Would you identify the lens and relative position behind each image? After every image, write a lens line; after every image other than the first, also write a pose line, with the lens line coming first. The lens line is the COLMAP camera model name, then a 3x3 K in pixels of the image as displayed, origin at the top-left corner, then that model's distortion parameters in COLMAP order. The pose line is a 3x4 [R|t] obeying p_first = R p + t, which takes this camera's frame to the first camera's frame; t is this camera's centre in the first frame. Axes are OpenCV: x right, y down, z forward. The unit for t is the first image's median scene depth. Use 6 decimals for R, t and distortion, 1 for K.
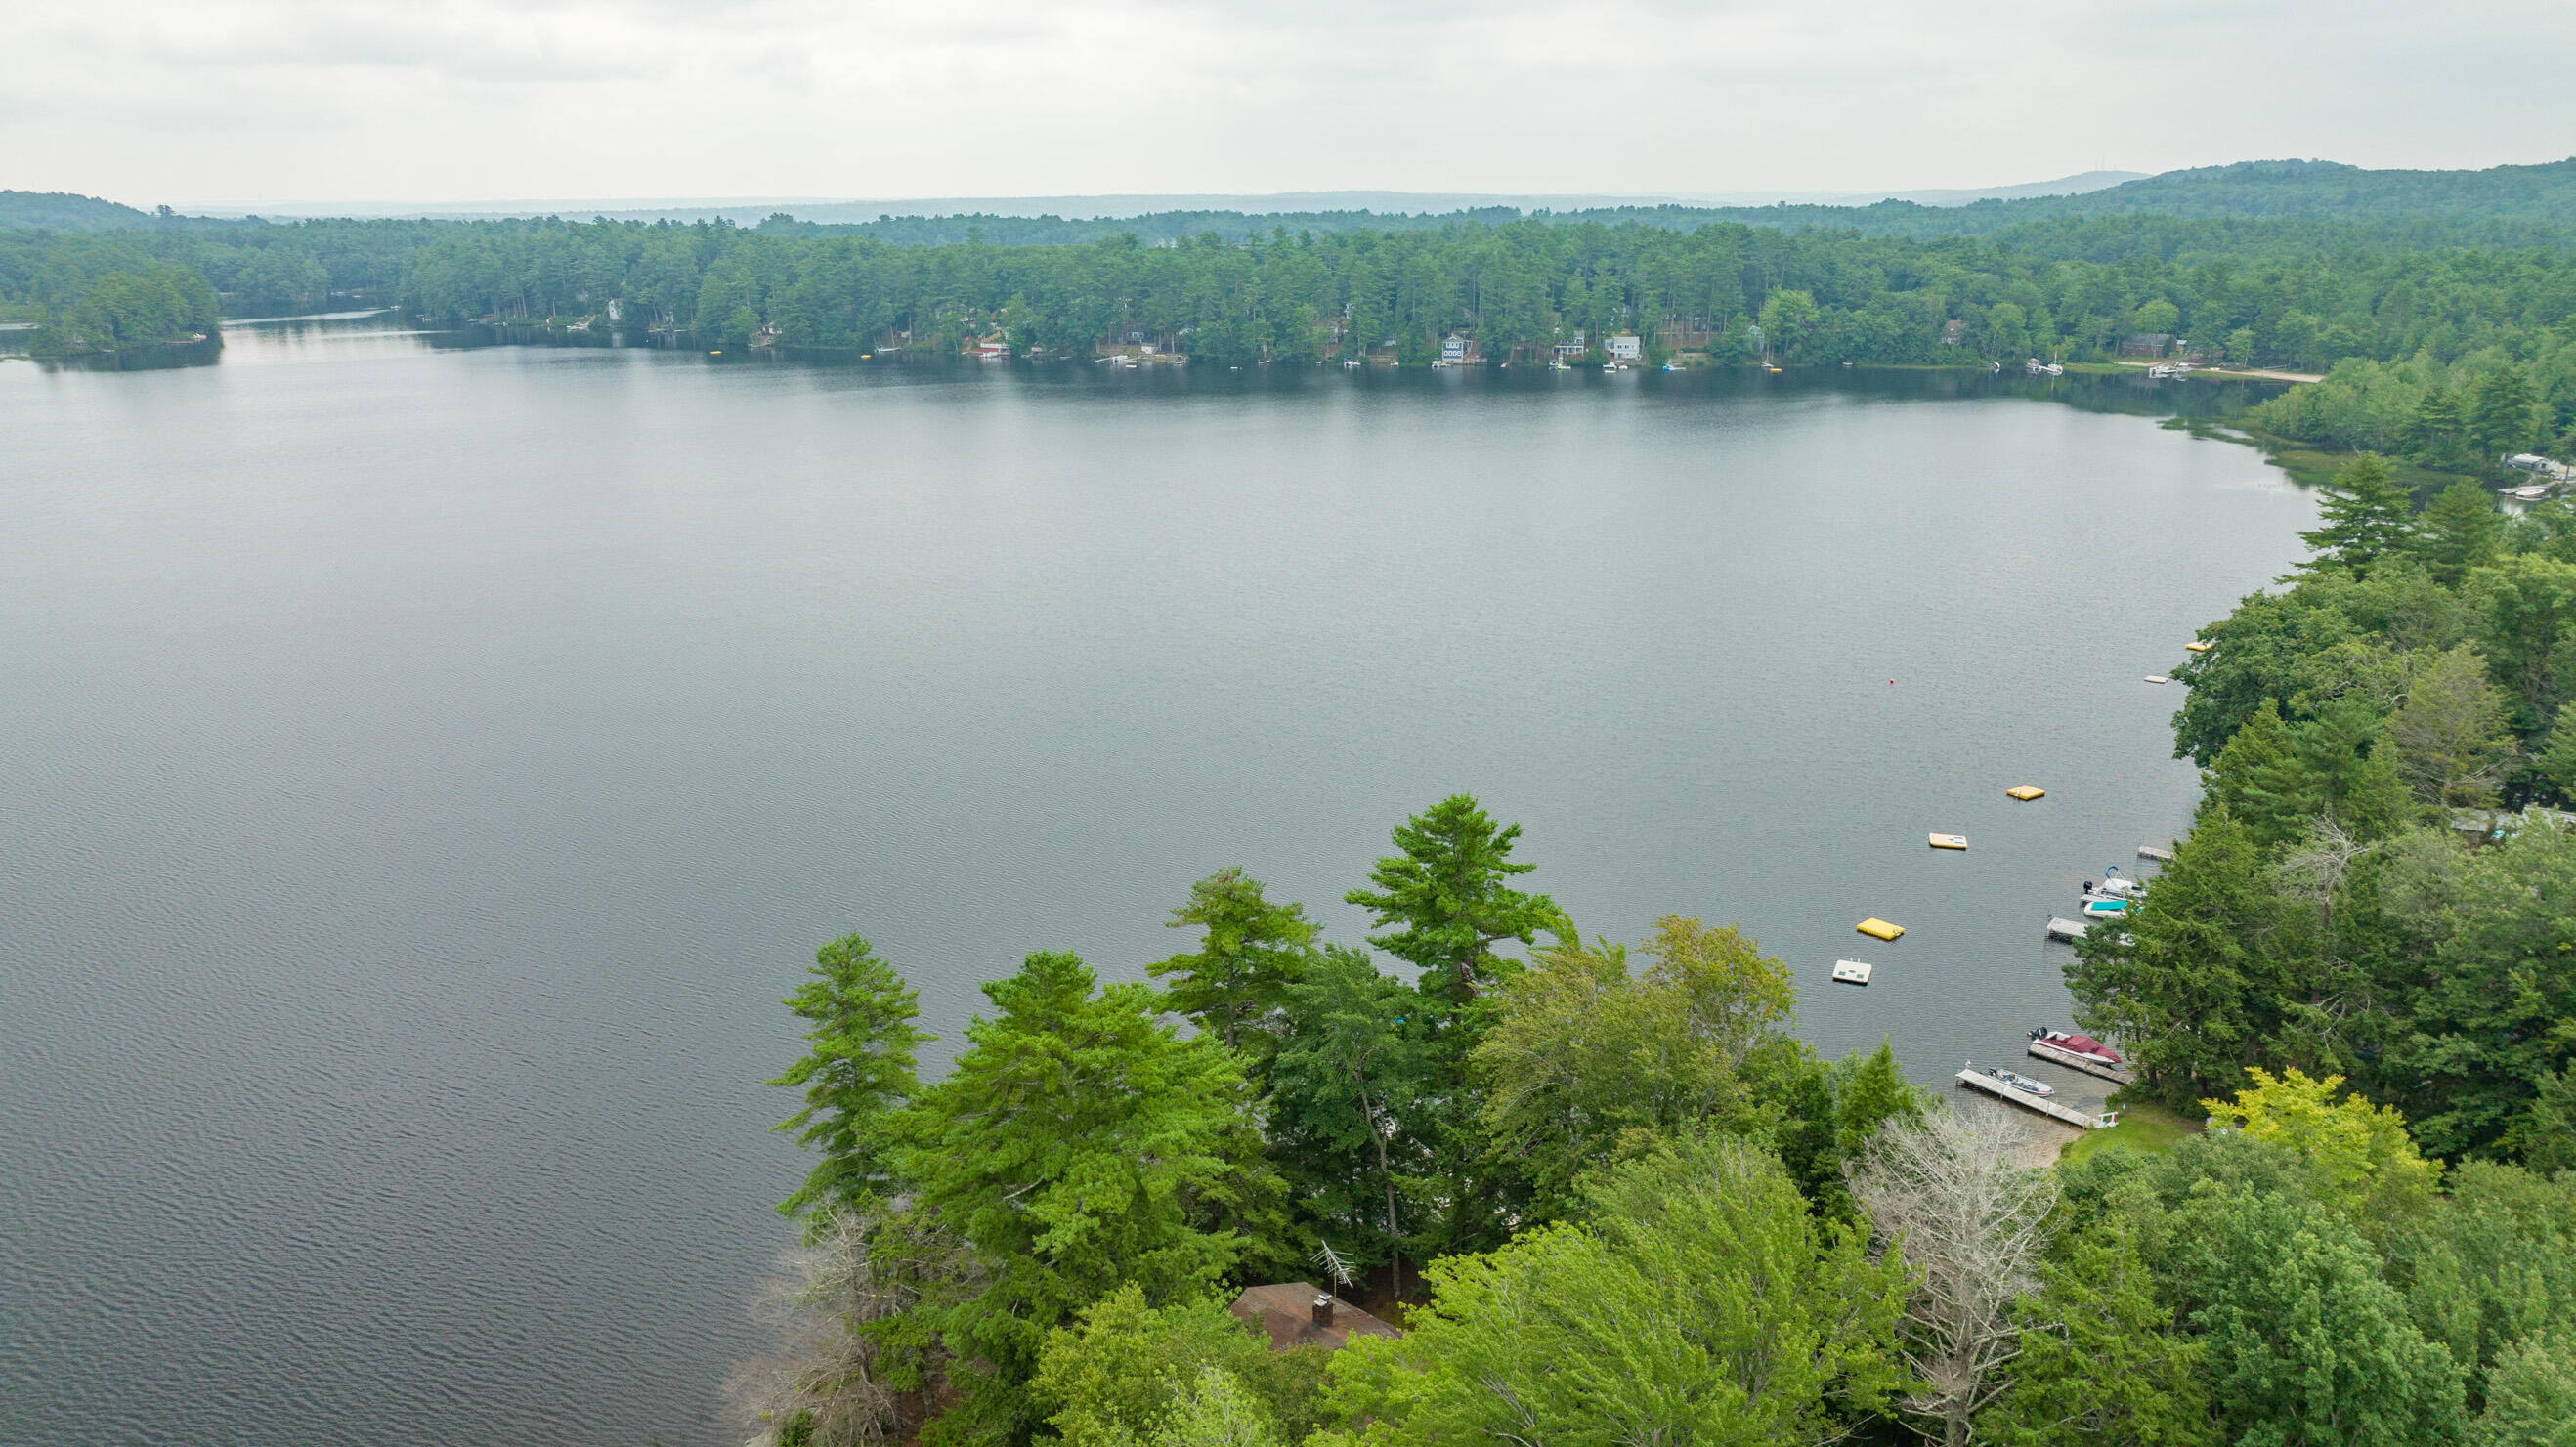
lens RADIAL K [[1833.9, 0, 1310.7], [0, 1833.9, 725.5], [0, 0, 1]] dist [-0.031765, 0.029659]
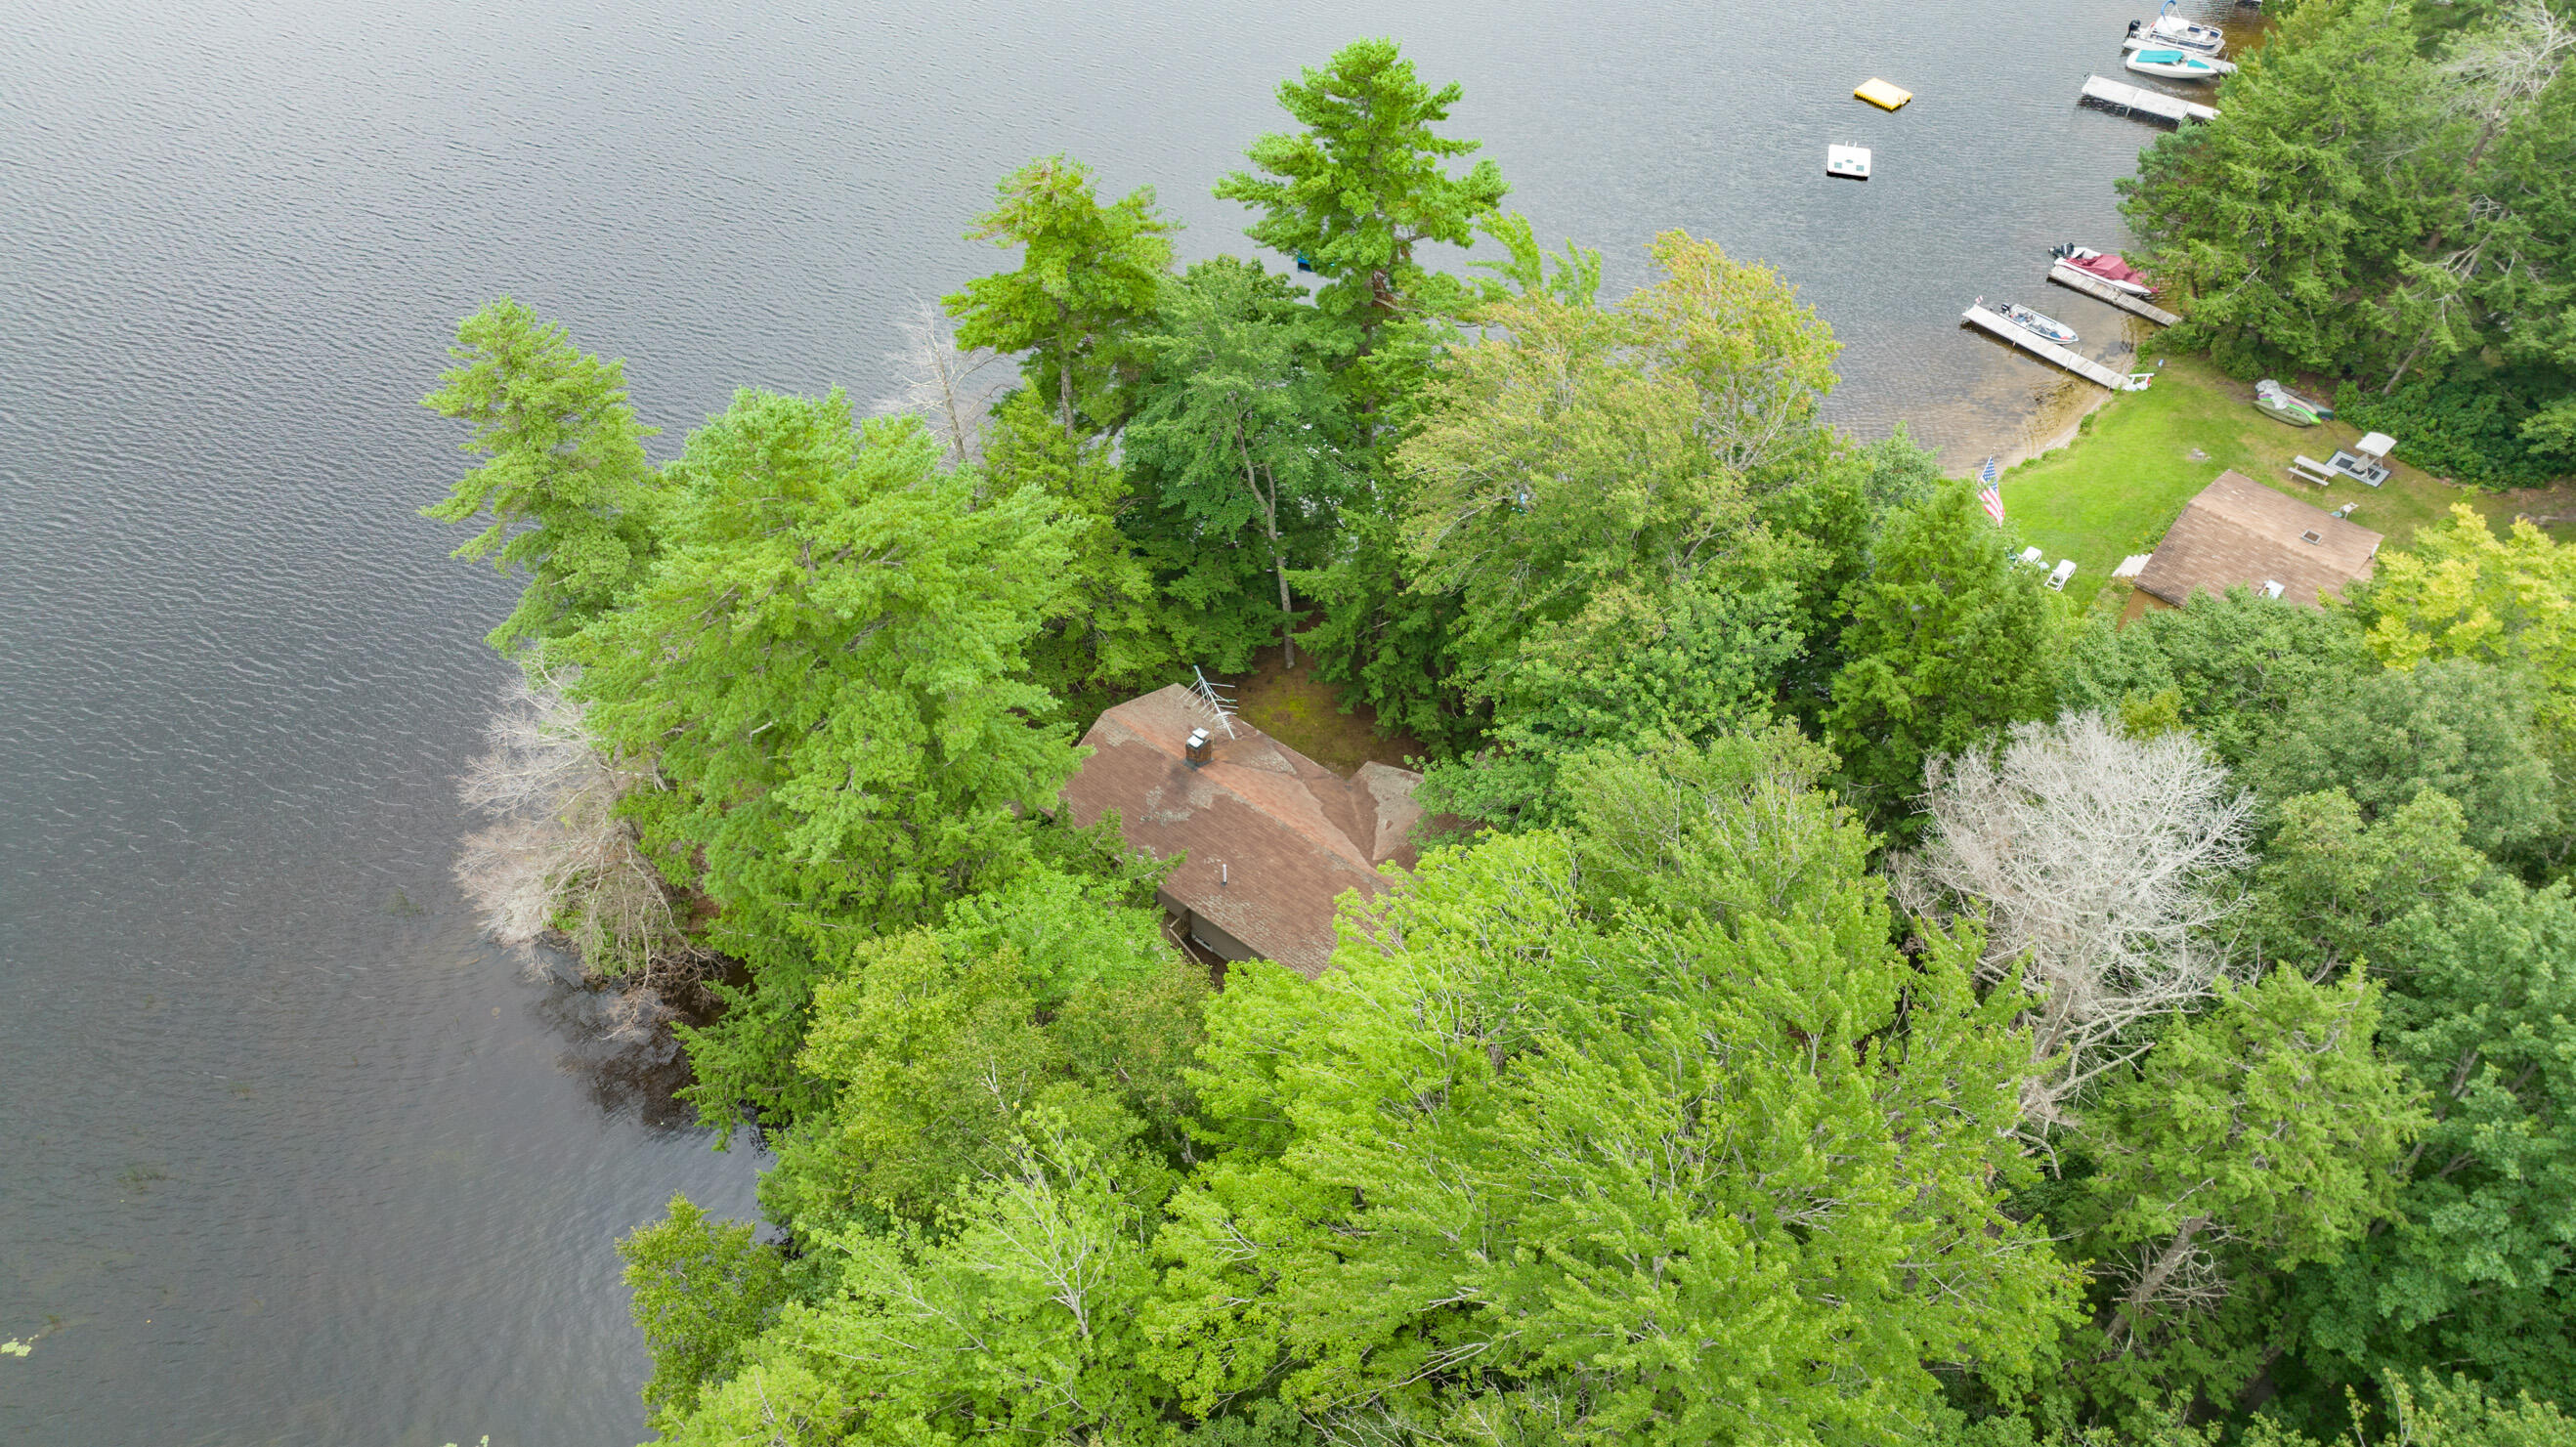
lens RADIAL K [[1833.9, 0, 1282.9], [0, 1833.9, 732.8], [0, 0, 1]] dist [-0.031765, 0.029659]
pose [[0.998897, -0.030687, 0.035534, 0.013486], [0.008974, 0.867676, 0.497049, -0.076770], [-0.046085, -0.496182, 0.866994, 0.265367]]
